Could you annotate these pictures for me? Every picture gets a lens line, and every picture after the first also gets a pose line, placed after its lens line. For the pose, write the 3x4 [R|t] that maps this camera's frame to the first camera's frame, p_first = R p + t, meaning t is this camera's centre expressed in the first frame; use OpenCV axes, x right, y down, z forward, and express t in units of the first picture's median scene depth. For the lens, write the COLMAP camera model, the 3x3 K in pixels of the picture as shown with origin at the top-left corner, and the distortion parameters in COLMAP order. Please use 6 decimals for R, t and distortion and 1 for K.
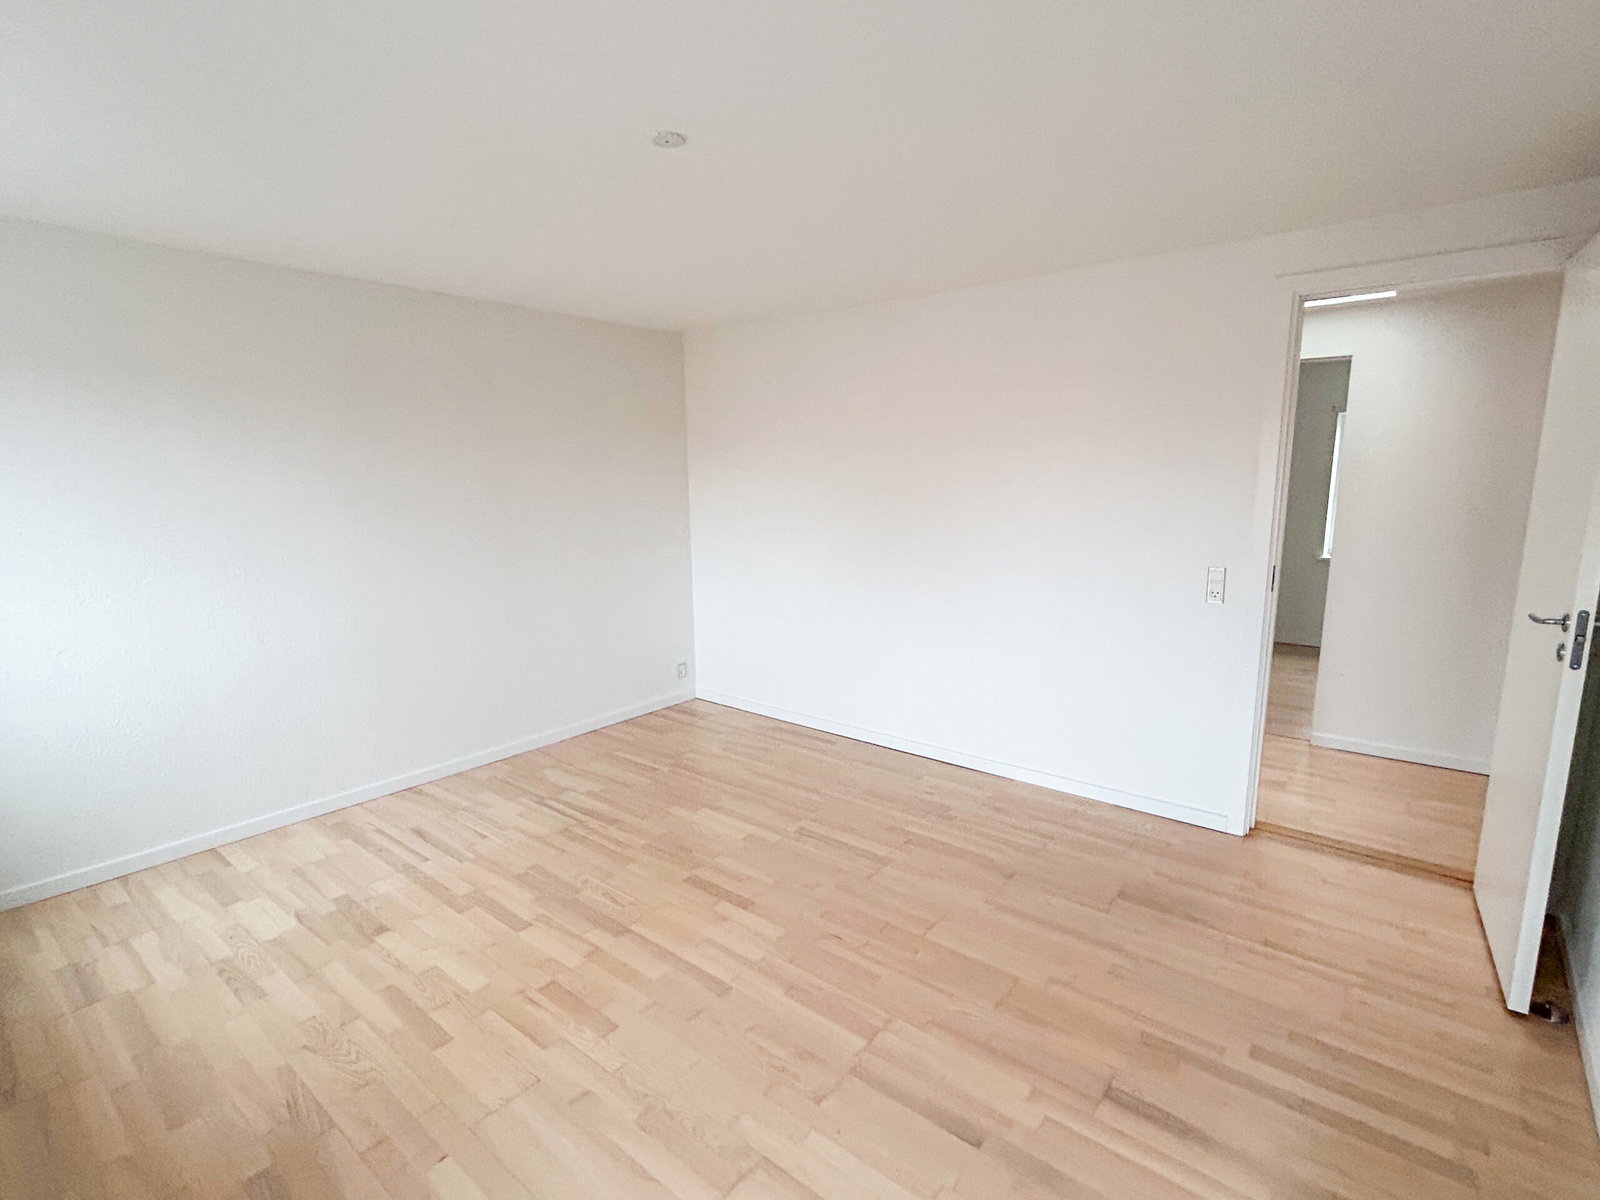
lens RADIAL K [[775.3, 0, 796.0], [0, 775.3, 601.8], [0, 0, 1]] dist [-0.003419, 0.001038]
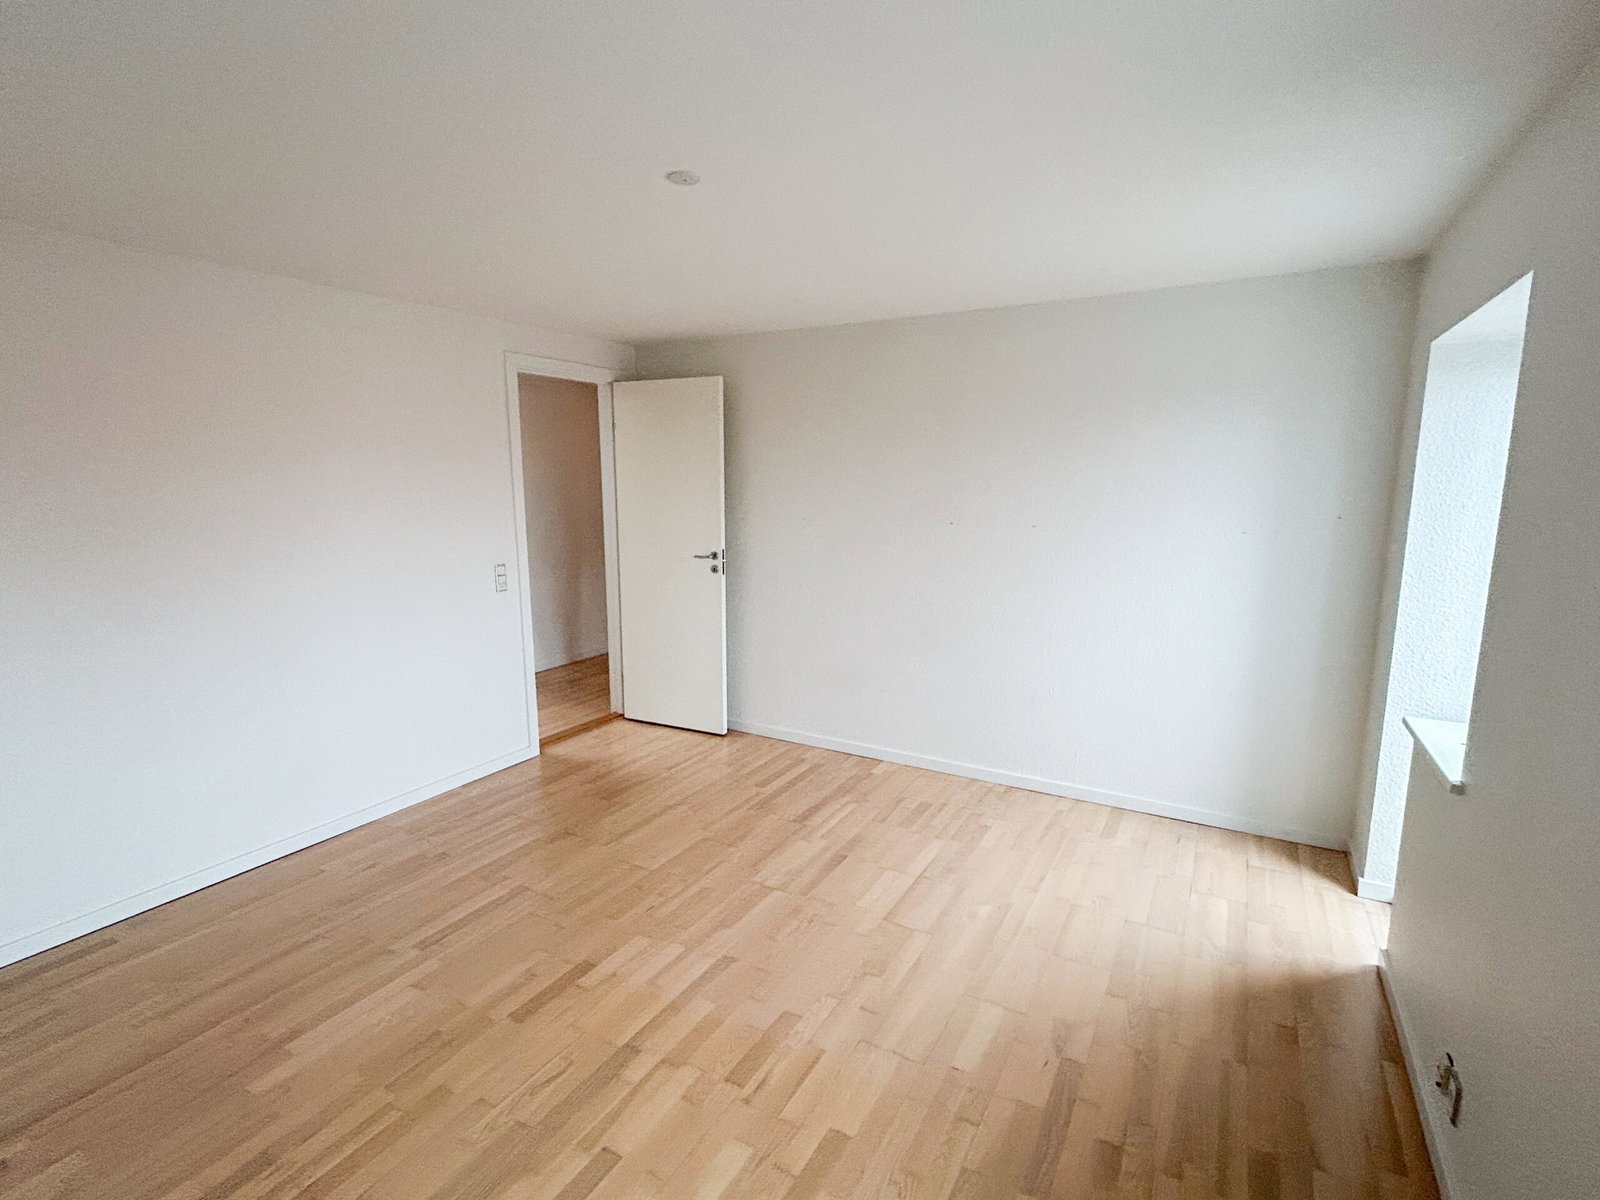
lens RADIAL K [[775.3, 0, 796.0], [0, 775.3, 601.8], [0, 0, 1]] dist [-0.003419, 0.001038]
pose [[-0.156868, -0.150005, 0.976161, -0.872360], [0.170180, 0.969508, 0.176330, -0.137539], [-0.972847, 0.193784, -0.126557, 0.738457]]
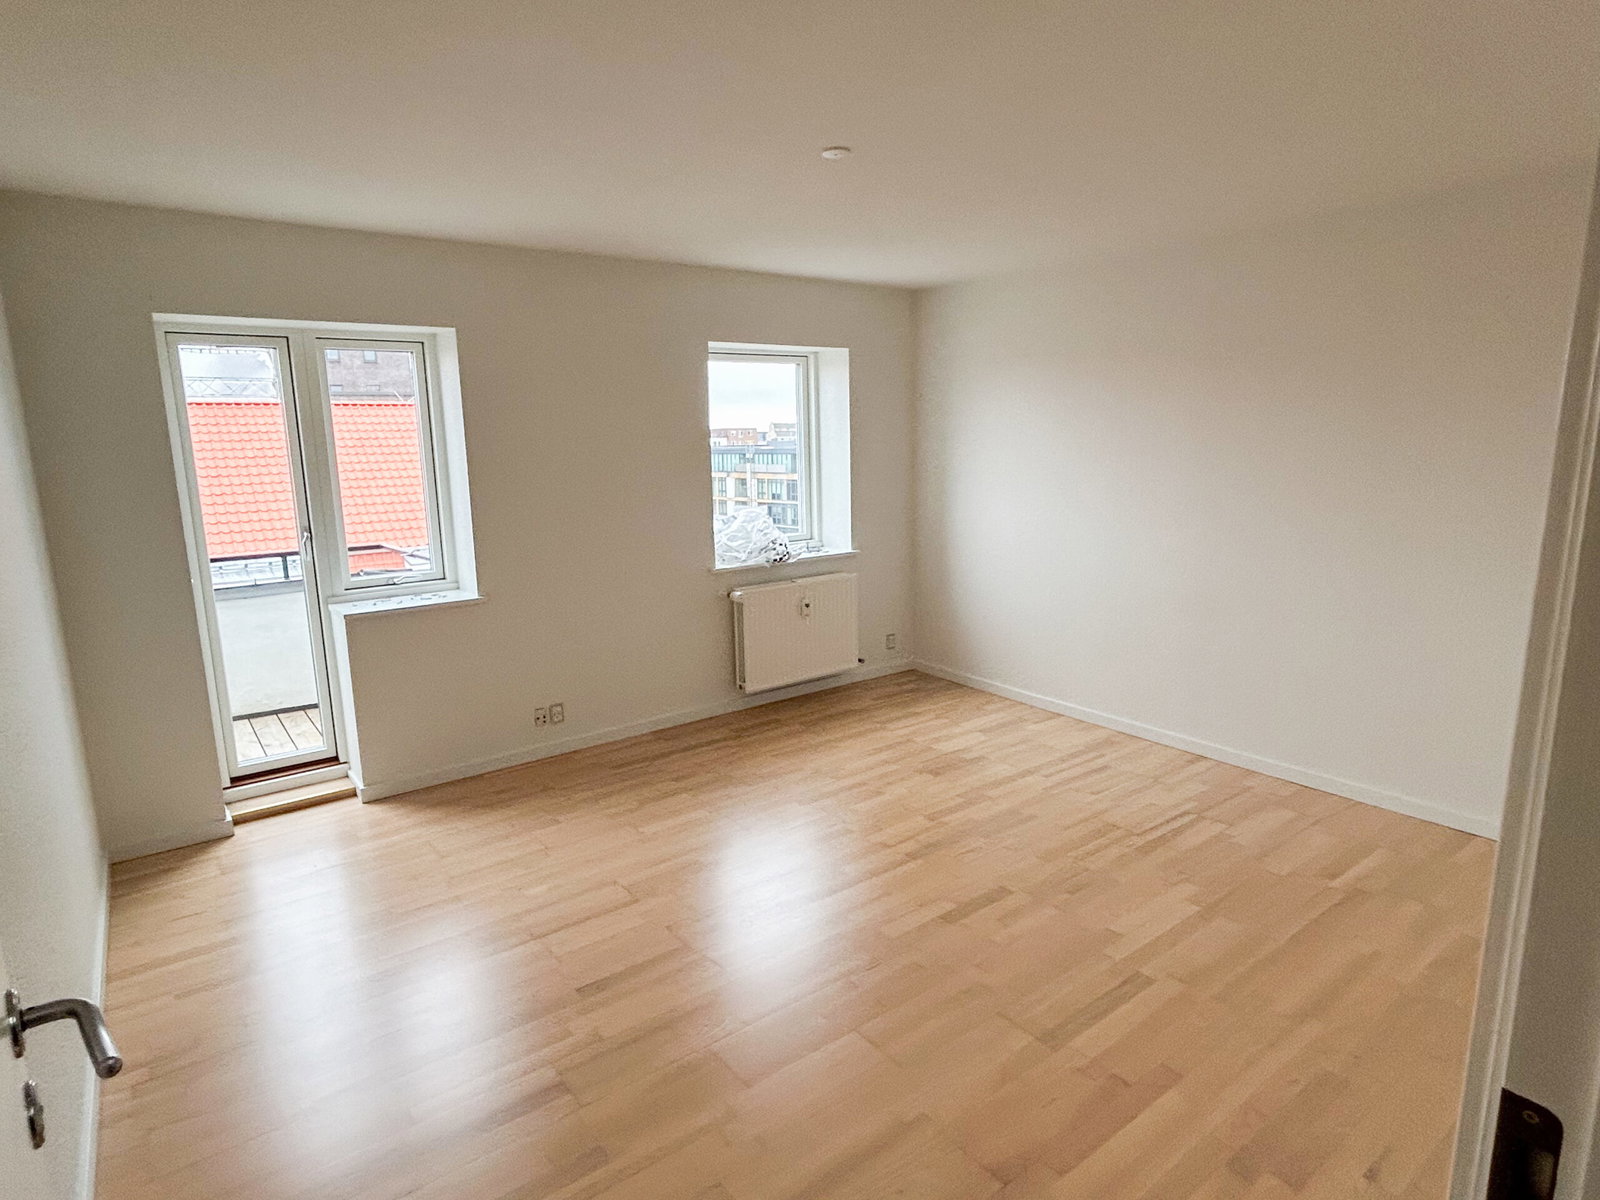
lens RADIAL K [[882.0, 0, 798.7], [0, 882.0, 603.4], [0, 0, 1]] dist [-0.004061, -0.000669]
pose [[-0.237888, 0.193966, -0.951728, 0.826692], [-0.144752, 0.961835, 0.232207, -0.165753], [0.960446, 0.193004, -0.200732, 0.903184]]
